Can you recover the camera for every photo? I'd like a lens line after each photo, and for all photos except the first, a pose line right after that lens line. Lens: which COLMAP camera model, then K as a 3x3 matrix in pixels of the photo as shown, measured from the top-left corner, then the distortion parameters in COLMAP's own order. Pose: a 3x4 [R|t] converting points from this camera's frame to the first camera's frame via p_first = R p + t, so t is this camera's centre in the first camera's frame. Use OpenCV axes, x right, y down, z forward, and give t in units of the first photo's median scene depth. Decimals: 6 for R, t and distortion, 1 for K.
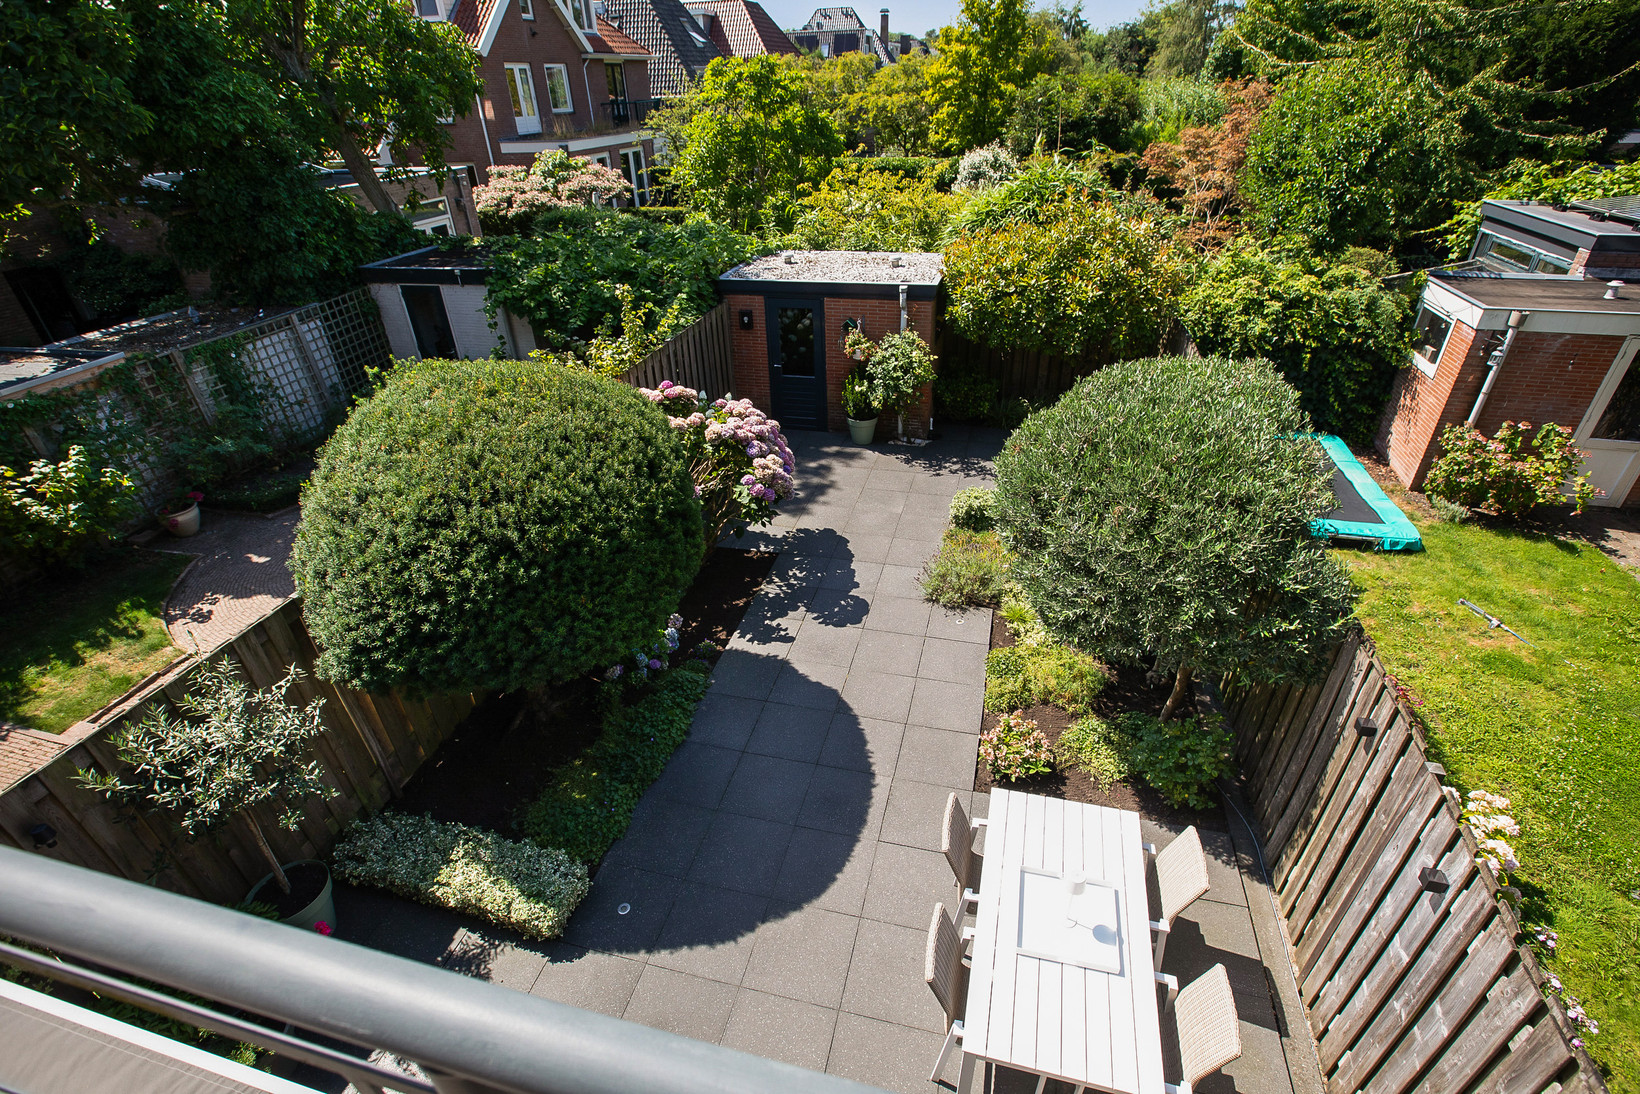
lens RADIAL K [[759.3, 0, 819.8], [0, 759.3, 555.4], [0, 0, 1]] dist [-0.044376, 0.017170]
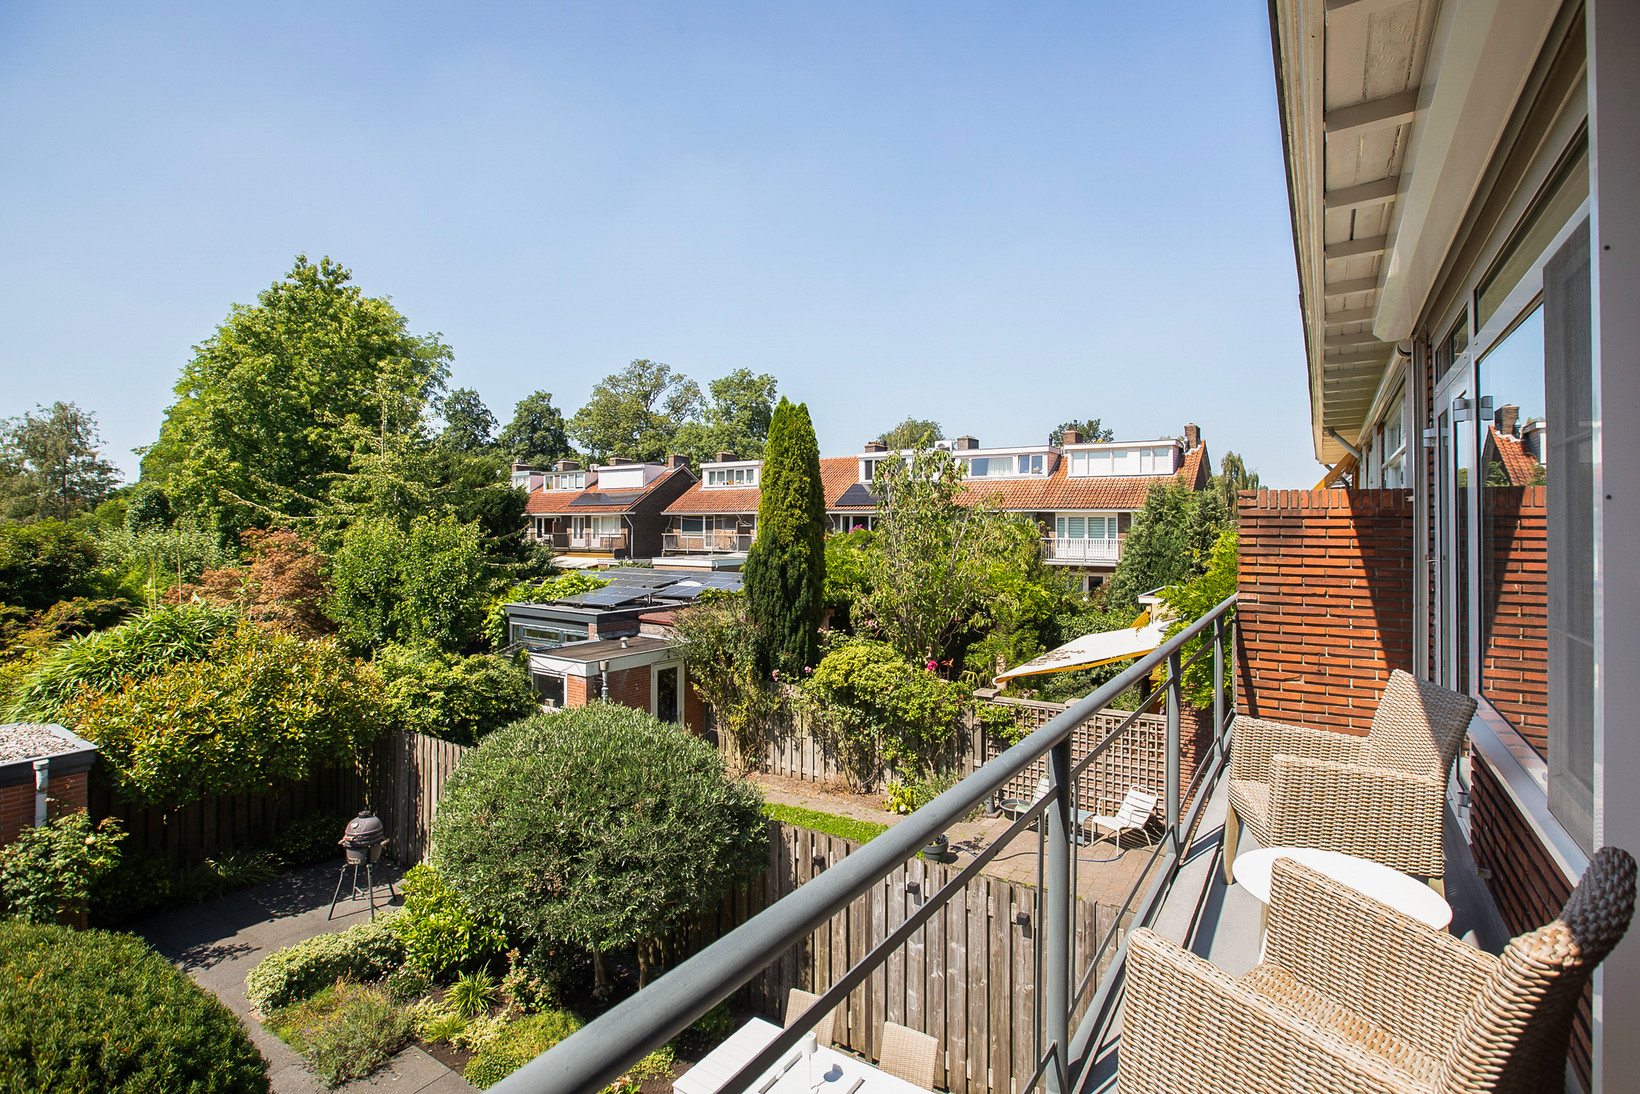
lens RADIAL K [[792.7, 0, 823.8], [0, 792.7, 521.7], [0, 0, 1]] dist [-0.047038, 0.020520]
pose [[0.318727, 0.031840, 0.947312, -0.282562], [0.497518, 0.845068, -0.195796, -0.017077], [-0.806777, 0.533710, 0.253505, 0.042428]]
